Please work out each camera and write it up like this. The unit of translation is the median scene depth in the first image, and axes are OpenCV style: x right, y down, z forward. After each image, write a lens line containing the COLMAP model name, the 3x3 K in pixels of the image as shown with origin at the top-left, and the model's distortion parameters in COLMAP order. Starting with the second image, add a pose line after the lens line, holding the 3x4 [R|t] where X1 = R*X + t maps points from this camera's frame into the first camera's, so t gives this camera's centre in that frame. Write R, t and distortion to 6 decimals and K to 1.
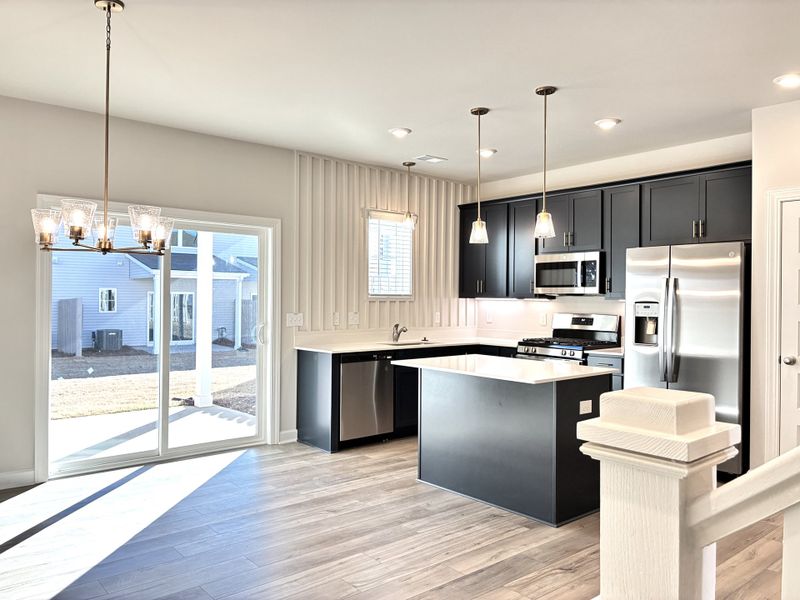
lens RADIAL K [[609.1, 0, 400.0], [0, 609.1, 300.0], [0, 0, 1]] dist [0.058227, -0.065371]
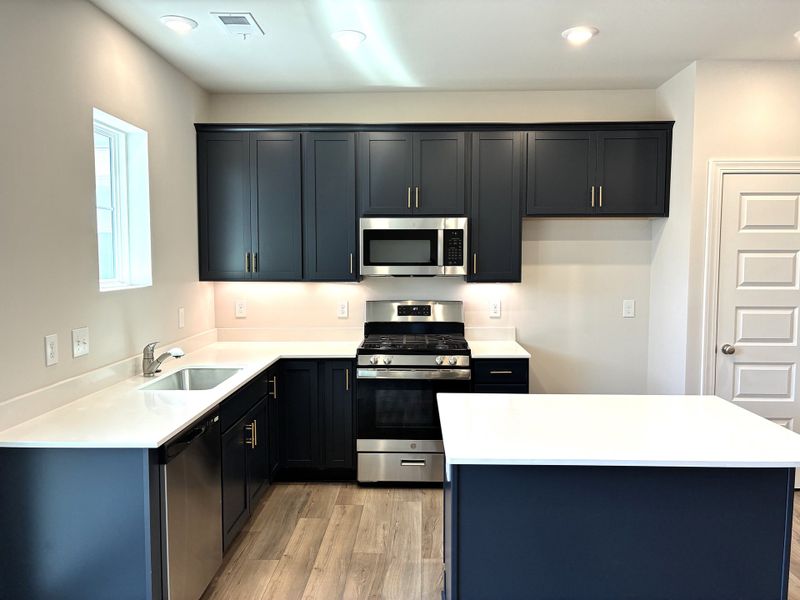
lens RADIAL K [[609.1, 0, 400.0], [0, 609.1, 300.0], [0, 0, 1]] dist [0.058227, -0.065371]
pose [[0.663822, -0.062153, 0.745304, -0.287152], [0.007903, 0.997068, 0.076109, -0.037680], [-0.747849, -0.044633, 0.662367, 0.585256]]
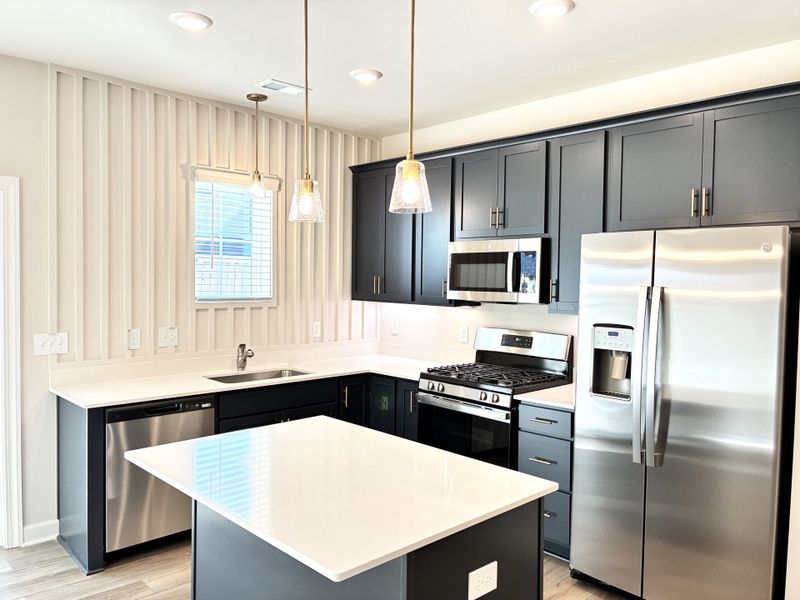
lens RADIAL K [[609.1, 0, 400.0], [0, 609.1, 300.0], [0, 0, 1]] dist [0.058227, -0.065371]
pose [[0.998549, 0.004301, 0.053682, 0.149119], [-0.006210, 0.999352, 0.035449, -0.036746], [-0.053495, -0.035731, 0.997929, 0.381378]]
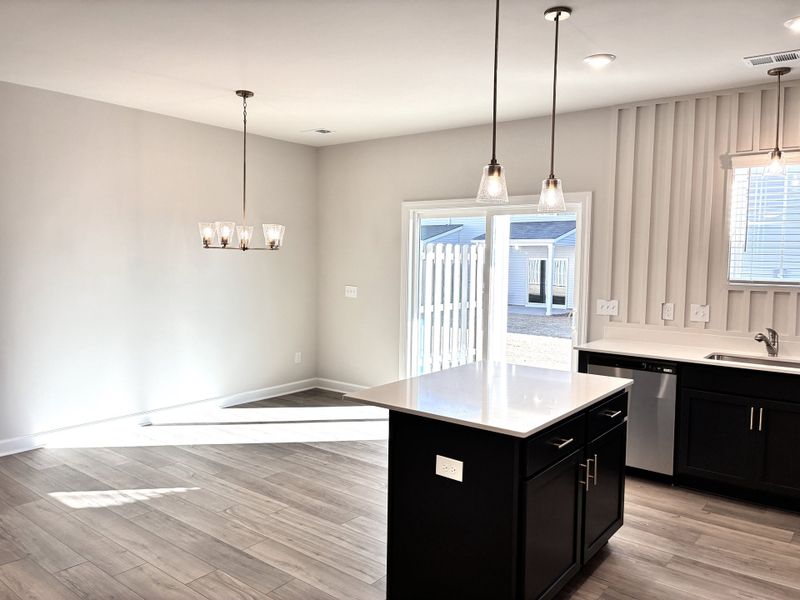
lens RADIAL K [[609.1, 0, 400.0], [0, 609.1, 300.0], [0, 0, 1]] dist [0.058227, -0.065371]
pose [[0.205559, 0.065359, -0.976460, 0.626549], [-0.015419, 0.997860, 0.063545, -0.028944], [0.978523, 0.001994, 0.206127, 0.561831]]
